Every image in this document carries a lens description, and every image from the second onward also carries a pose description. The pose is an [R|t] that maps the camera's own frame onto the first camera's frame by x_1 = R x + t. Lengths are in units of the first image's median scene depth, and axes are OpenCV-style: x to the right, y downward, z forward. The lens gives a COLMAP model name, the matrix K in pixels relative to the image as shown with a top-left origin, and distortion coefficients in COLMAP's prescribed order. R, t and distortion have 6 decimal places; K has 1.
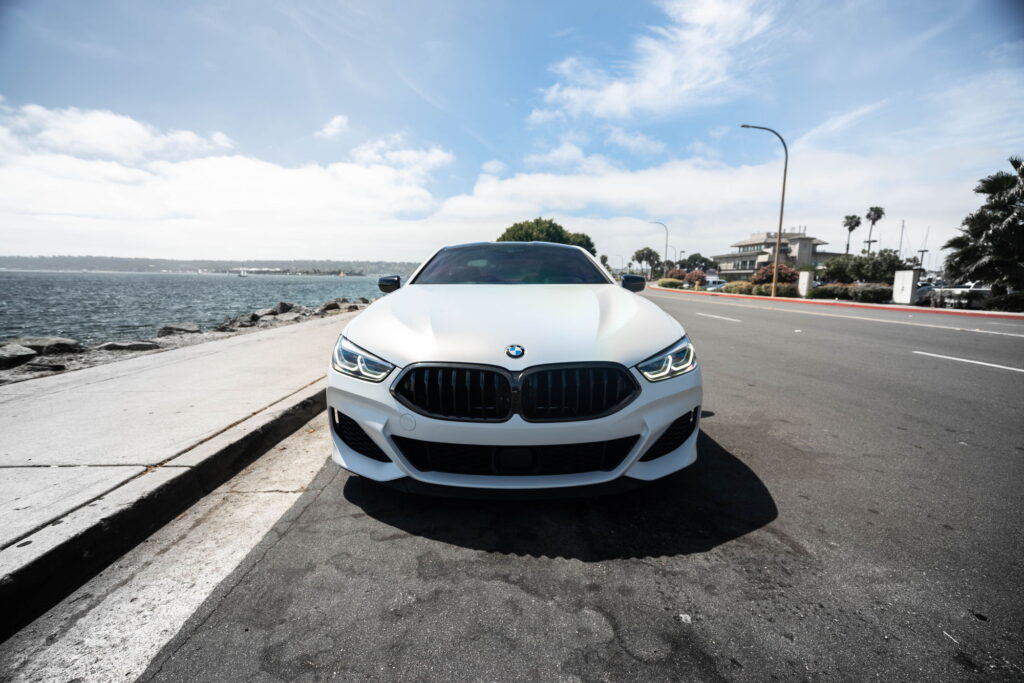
lens RADIAL K [[460.1, 0, 512.0], [0, 460.1, 341.5], [0, 0, 1]] dist [-0.004419, -0.000113]
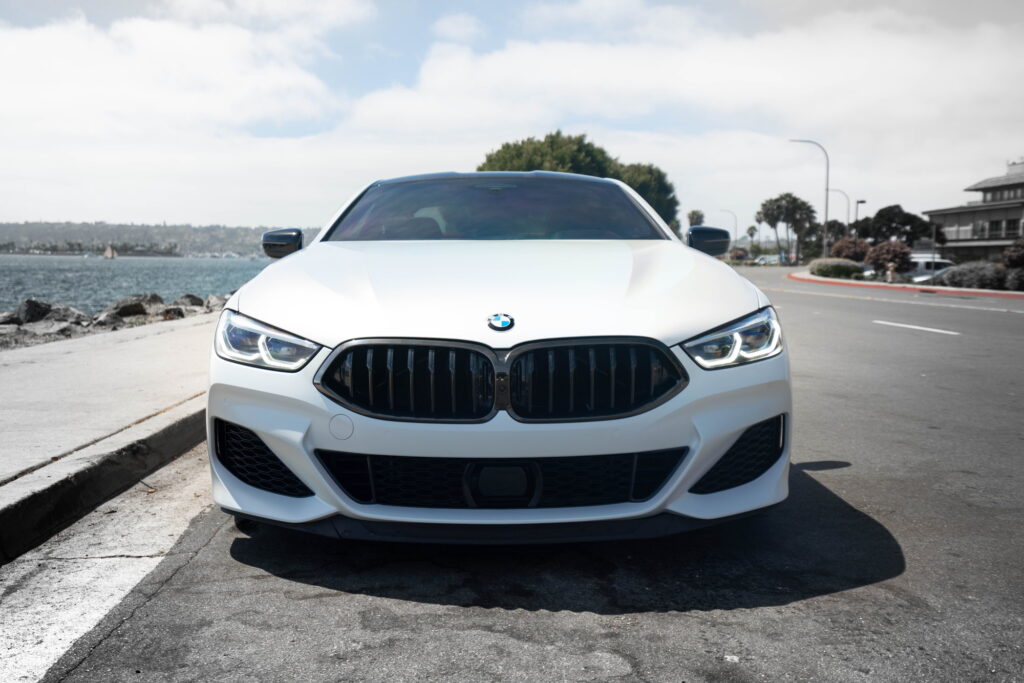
lens RADIAL K [[1025.9, 0, 512.0], [0, 1025.9, 341.5], [0, 0, 1]] dist [0.031589, 0.005180]
pose [[0.999922, -0.004262, 0.011772, 0.005100], [0.004986, 0.998052, -0.062188, 0.129127], [-0.011484, 0.062242, 0.997995, -0.449224]]
